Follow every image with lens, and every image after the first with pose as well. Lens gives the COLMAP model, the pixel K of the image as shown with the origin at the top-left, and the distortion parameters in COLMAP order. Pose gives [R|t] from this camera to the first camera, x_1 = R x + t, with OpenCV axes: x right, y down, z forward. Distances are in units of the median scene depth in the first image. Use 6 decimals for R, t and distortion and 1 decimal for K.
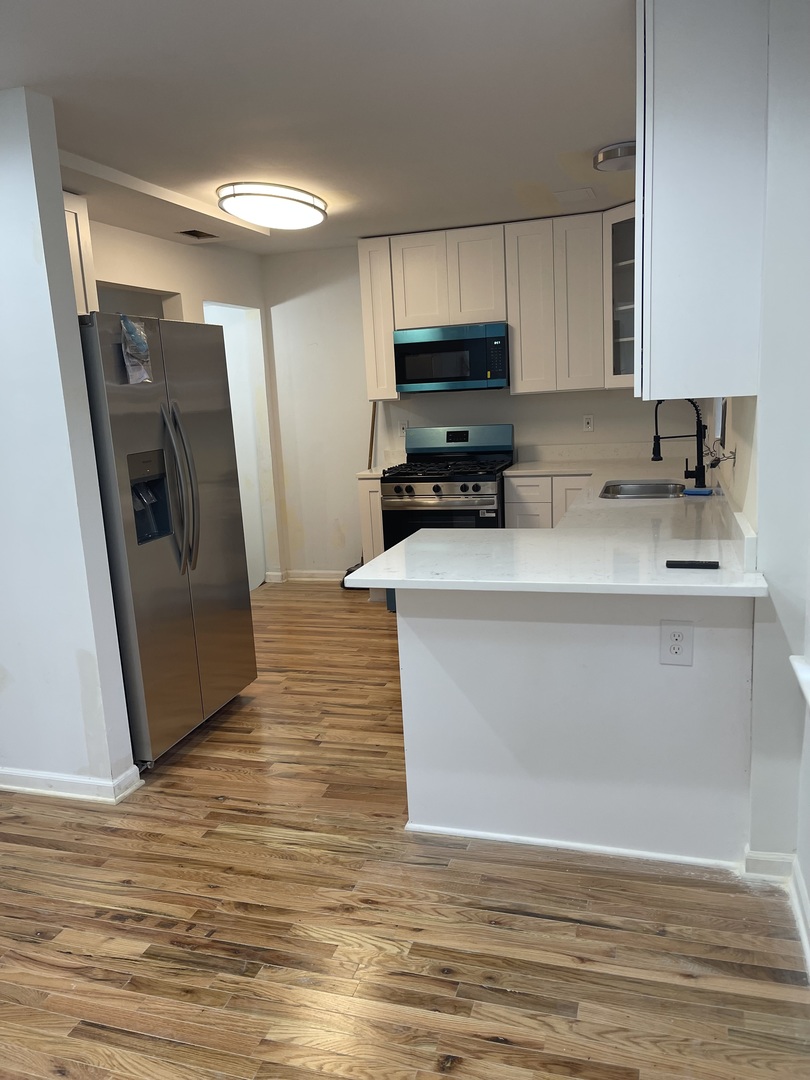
lens RADIAL K [[818.3, 0, 405.0], [0, 818.3, 540.0], [0, 0, 1]] dist [0.048267, -0.078185]
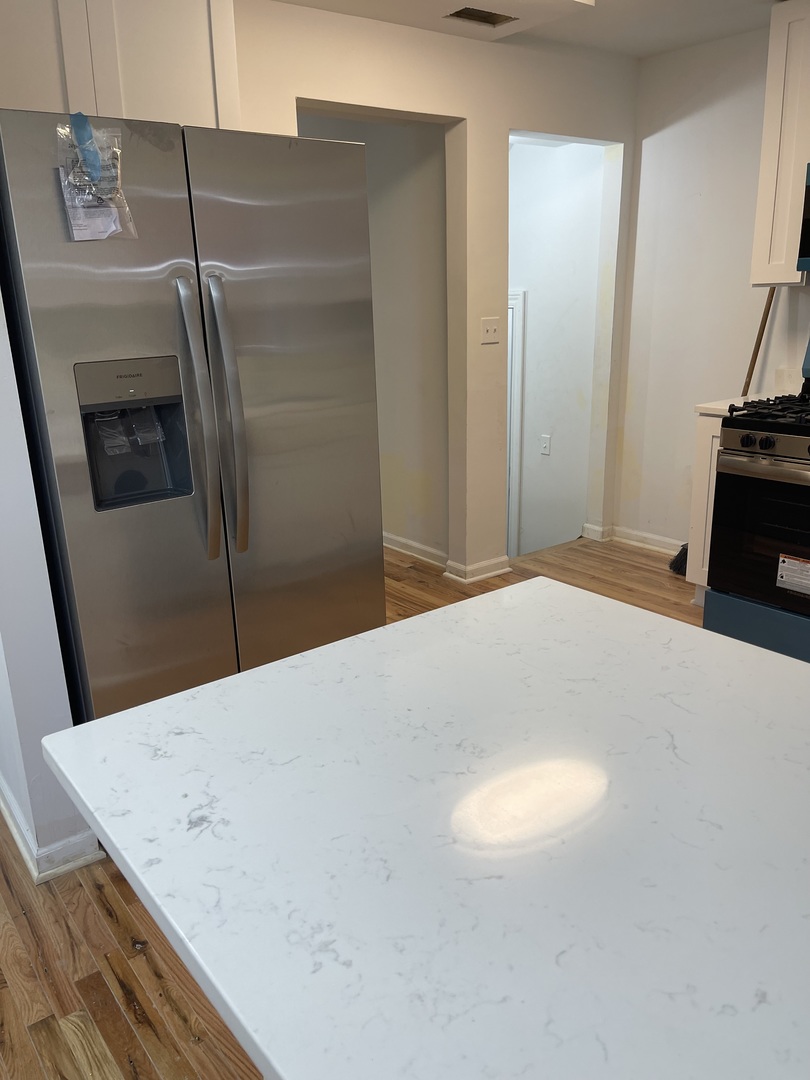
lens RADIAL K [[818.3, 0, 405.0], [0, 818.3, 540.0], [0, 0, 1]] dist [0.048267, -0.078185]
pose [[0.820113, 0.191486, -0.539210, 0.124296], [-0.118691, 0.978776, 0.167064, -0.062856], [0.559756, -0.073012, 0.825435, 0.373309]]
